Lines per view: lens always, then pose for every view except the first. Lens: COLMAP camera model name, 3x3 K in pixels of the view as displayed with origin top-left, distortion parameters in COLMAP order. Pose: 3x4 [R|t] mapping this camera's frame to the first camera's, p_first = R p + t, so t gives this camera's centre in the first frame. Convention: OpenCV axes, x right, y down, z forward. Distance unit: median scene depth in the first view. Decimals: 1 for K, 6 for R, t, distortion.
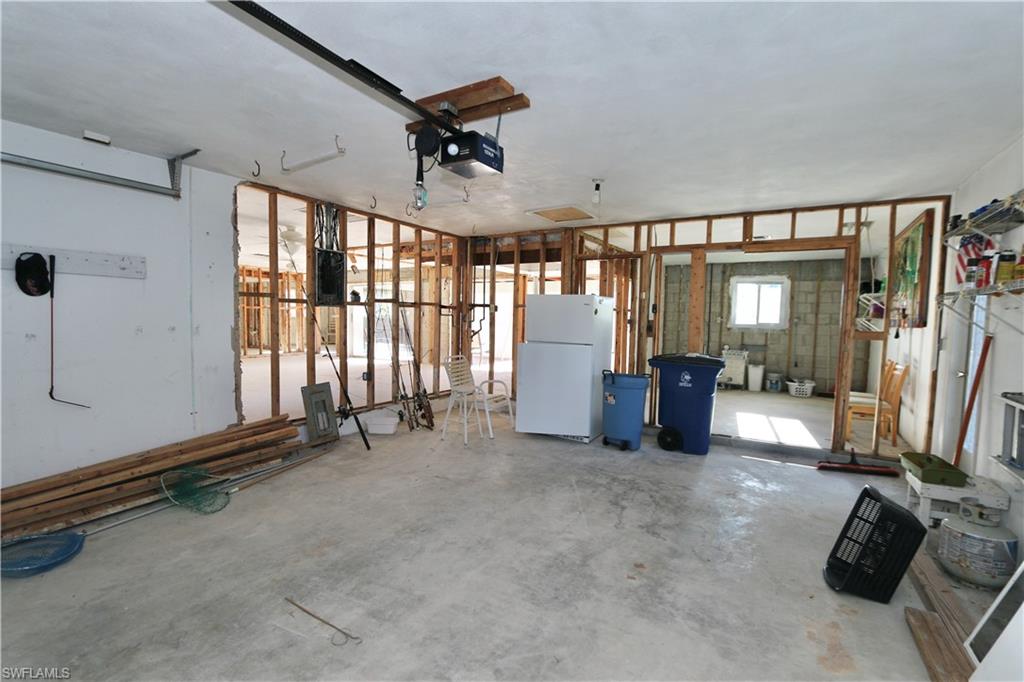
lens RADIAL K [[466.6, 0, 510.5], [0, 466.6, 346.4], [0, 0, 1]] dist [-0.016973, 0.001668]
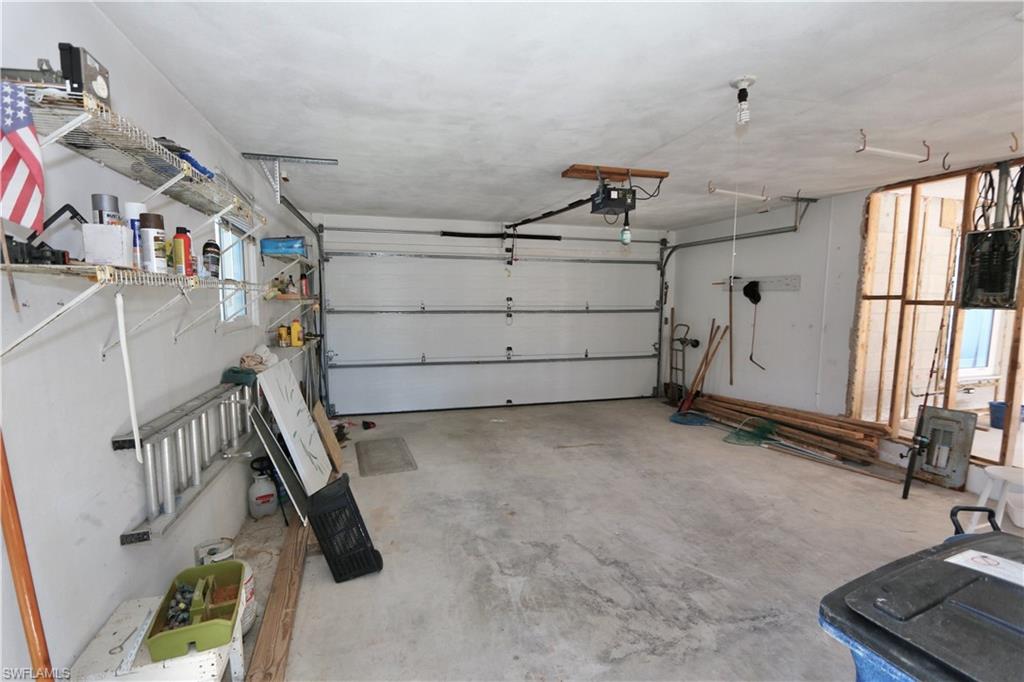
lens RADIAL K [[466.6, 0, 511.7], [0, 466.6, 345.1], [0, 0, 1]] dist [-0.016973, 0.001668]
pose [[-0.676947, 0.049504, -0.734365, 1.127327], [-0.065502, 0.989725, 0.127099, -0.131633], [0.733111, 0.134141, -0.666749, 1.698743]]
